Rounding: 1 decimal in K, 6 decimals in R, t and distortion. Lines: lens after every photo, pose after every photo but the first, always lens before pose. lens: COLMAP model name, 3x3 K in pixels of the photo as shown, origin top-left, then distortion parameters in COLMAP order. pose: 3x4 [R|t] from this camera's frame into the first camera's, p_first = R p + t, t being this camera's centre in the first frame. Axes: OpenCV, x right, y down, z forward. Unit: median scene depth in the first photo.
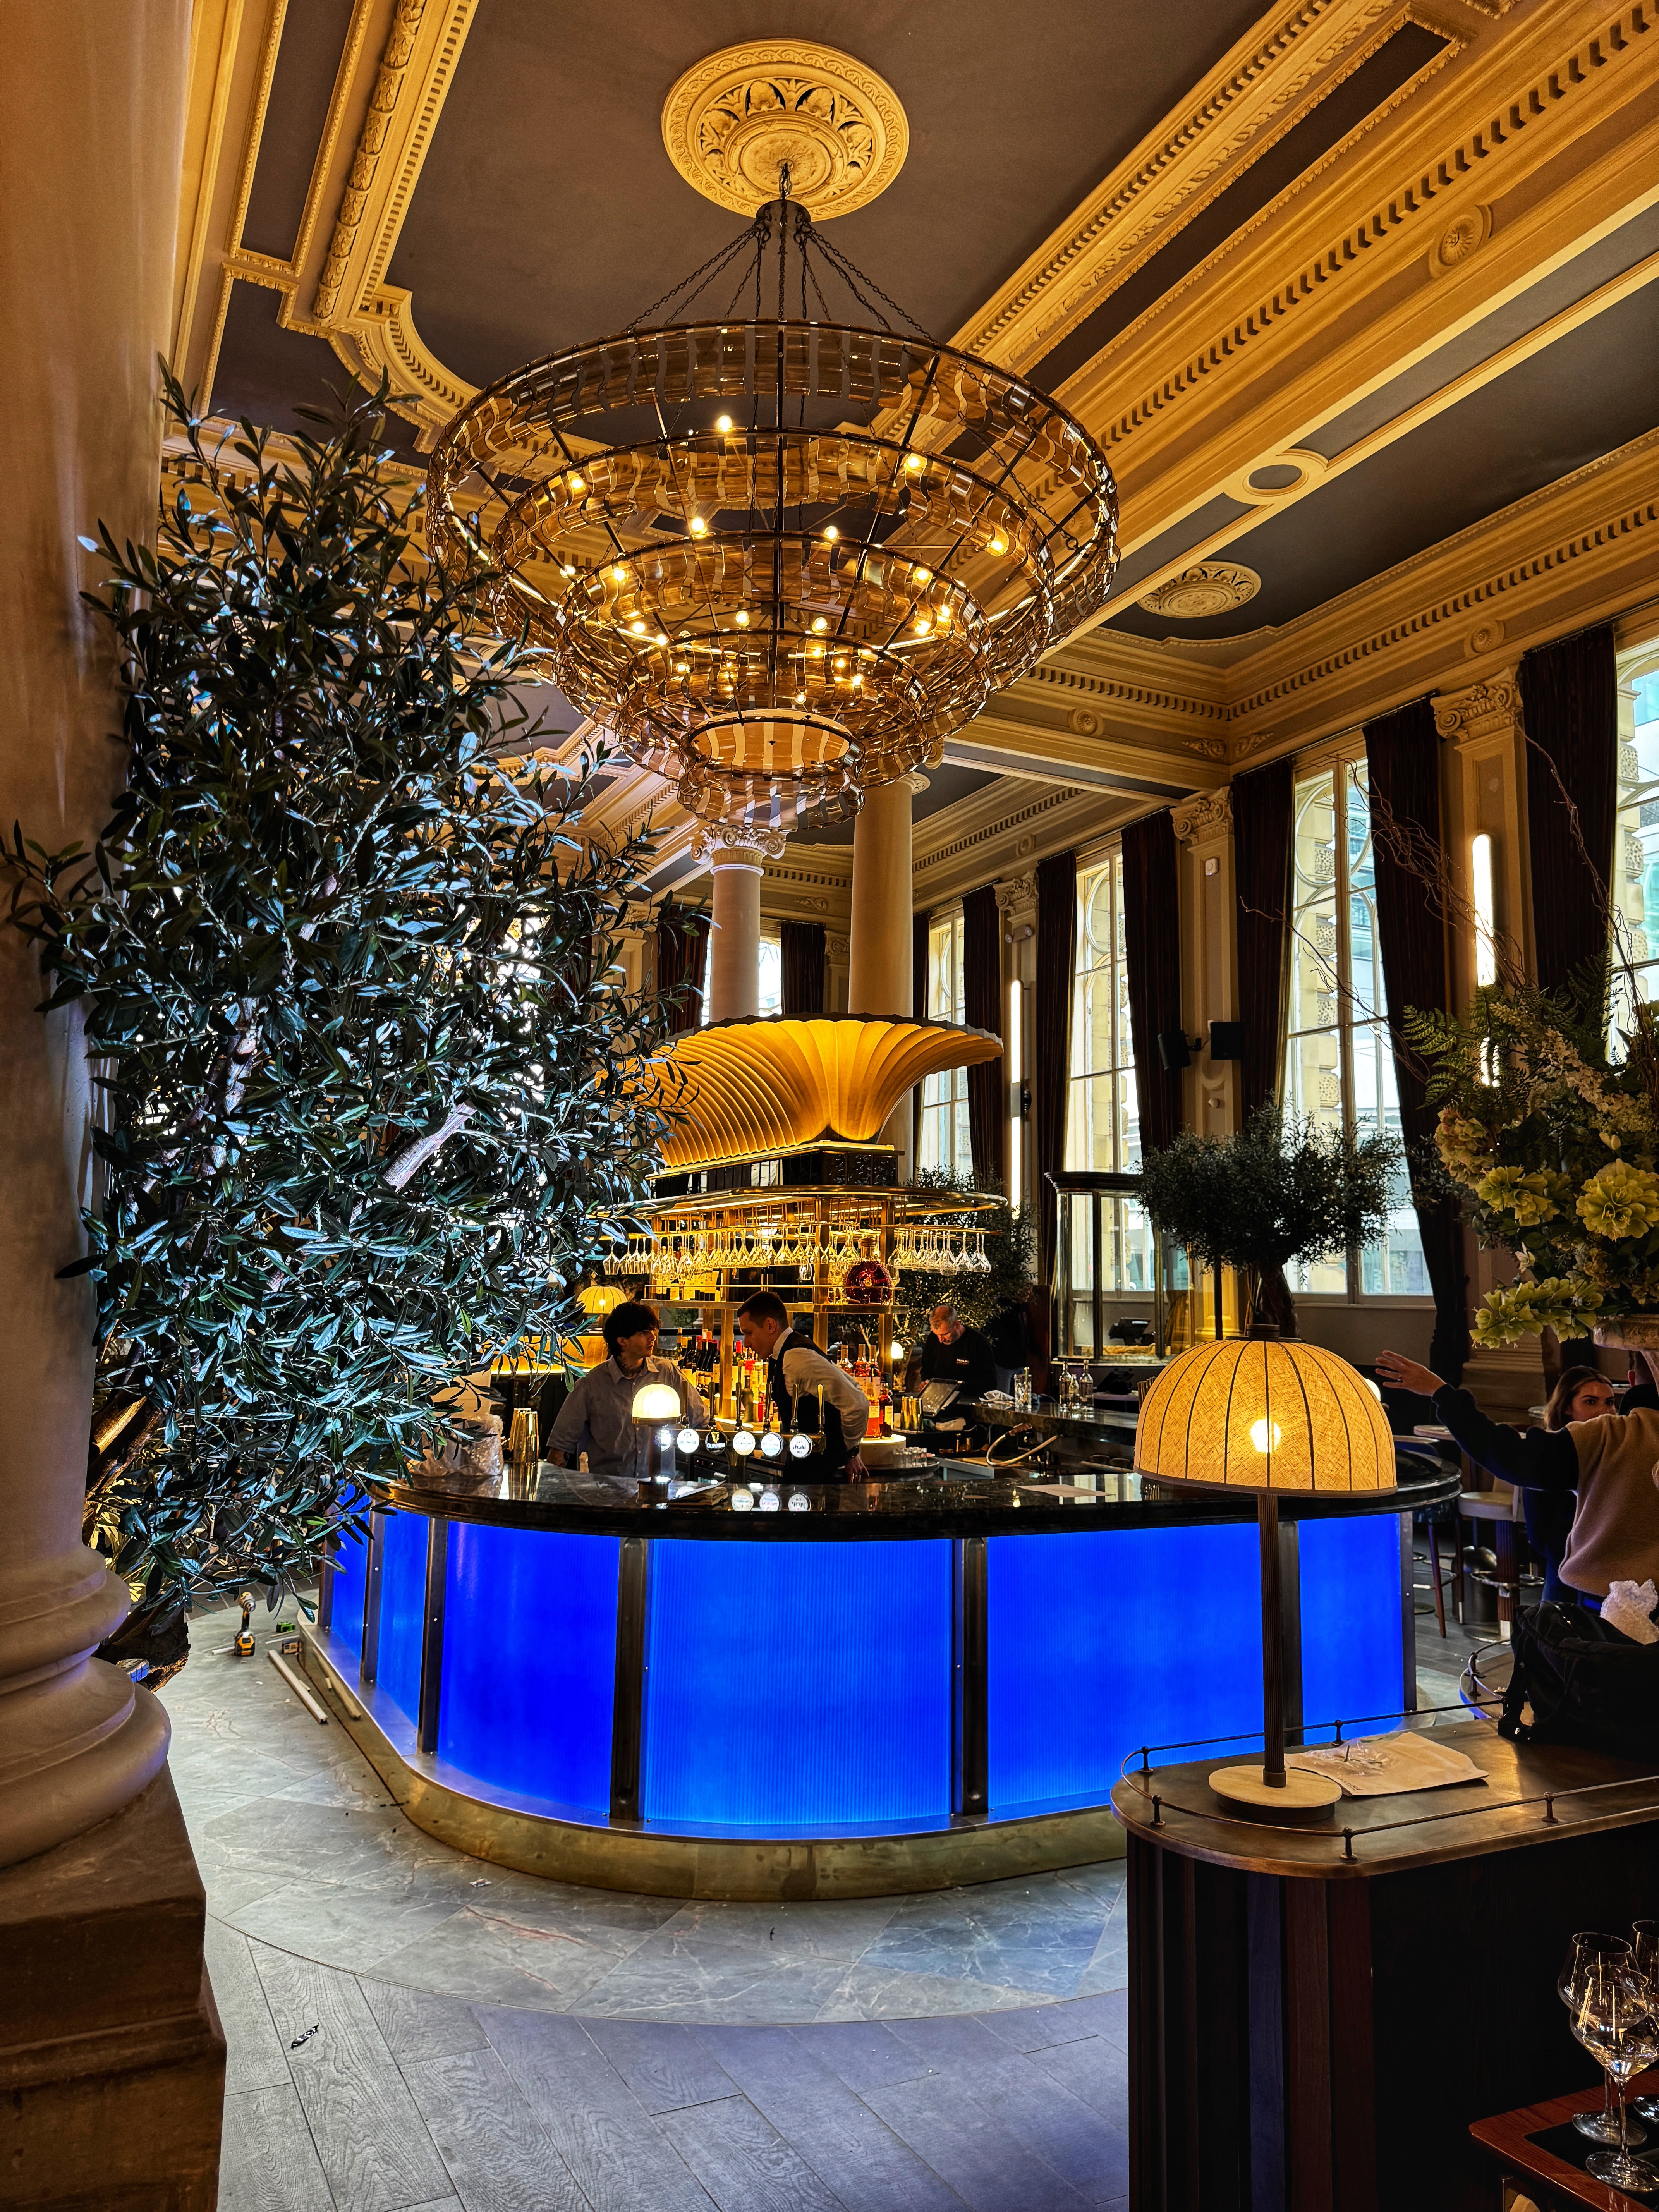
lens RADIAL K [[1584.6, 0, 846.3], [0, 1584.6, 1092.4], [0, 0, 1]] dist [0.063660, -0.059122]
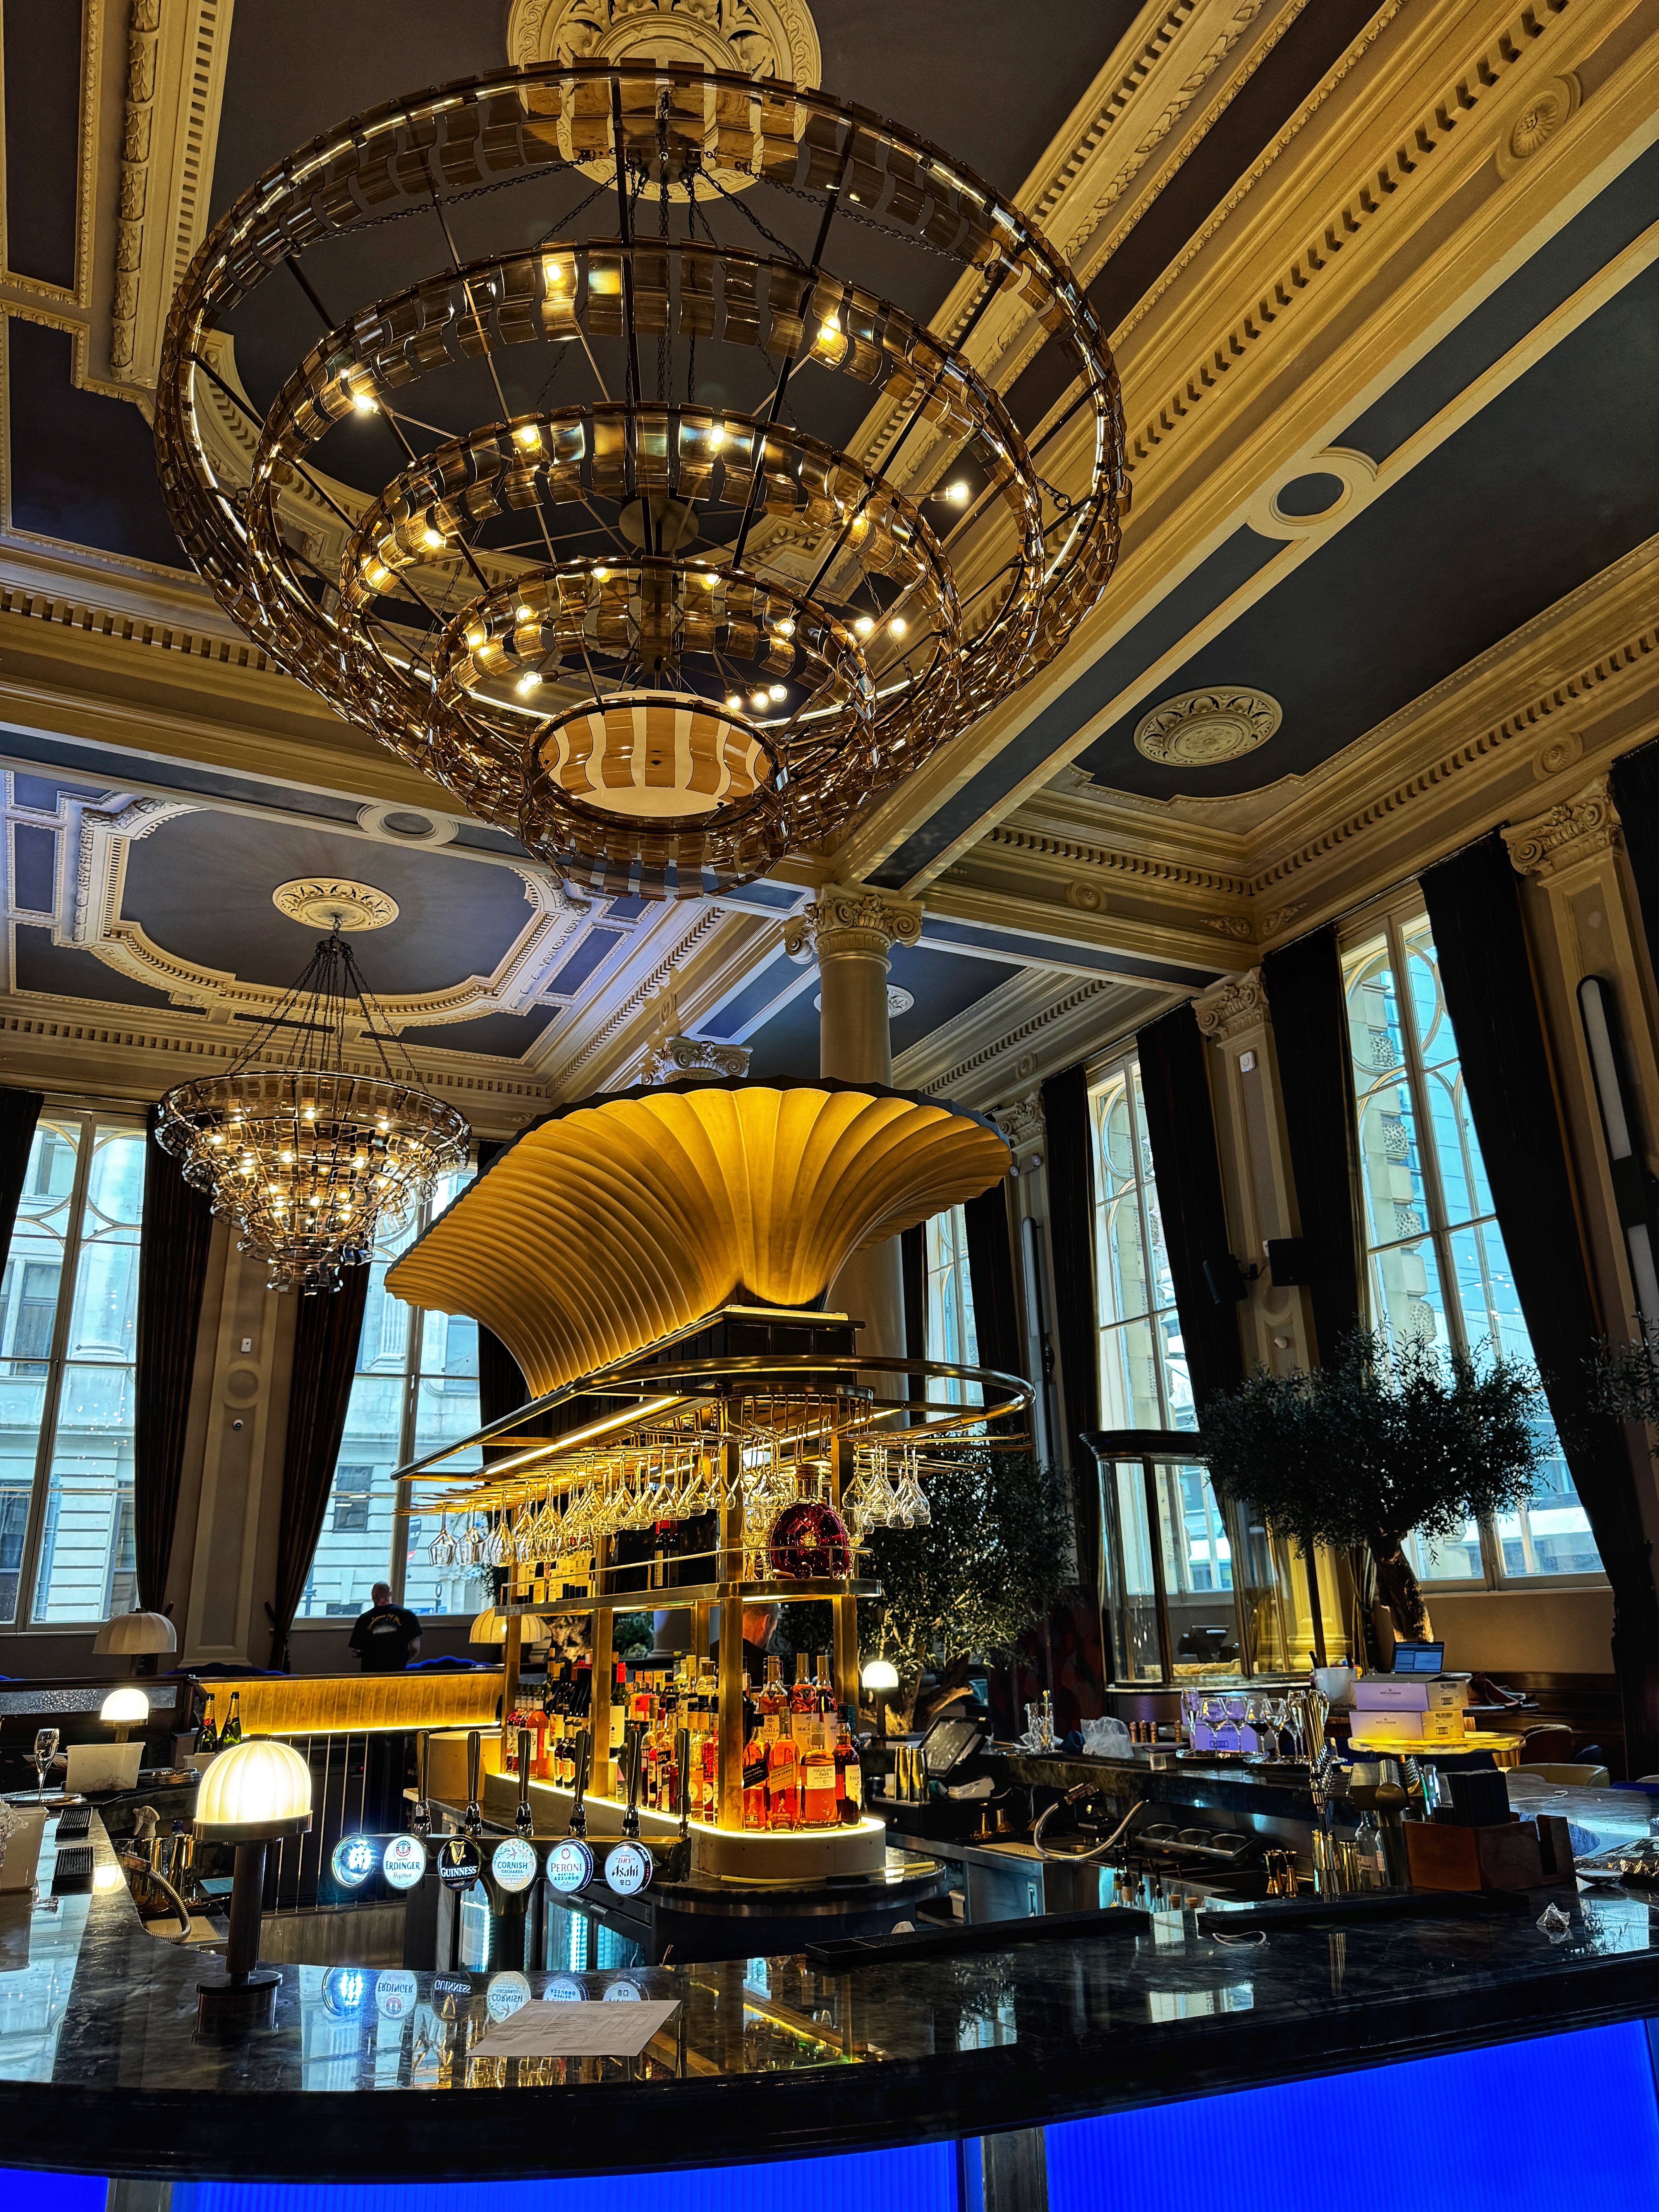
lens RADIAL K [[1554.3, 0, 832.5], [0, 1554.3, 1100.4], [0, 0, 1]] dist [0.062374, -0.063709]
pose [[0.998977, -0.043821, -0.011125, 0.031307], [0.040694, 0.978734, -0.201055, 0.066518], [0.019699, 0.200397, 0.979517, 0.344972]]
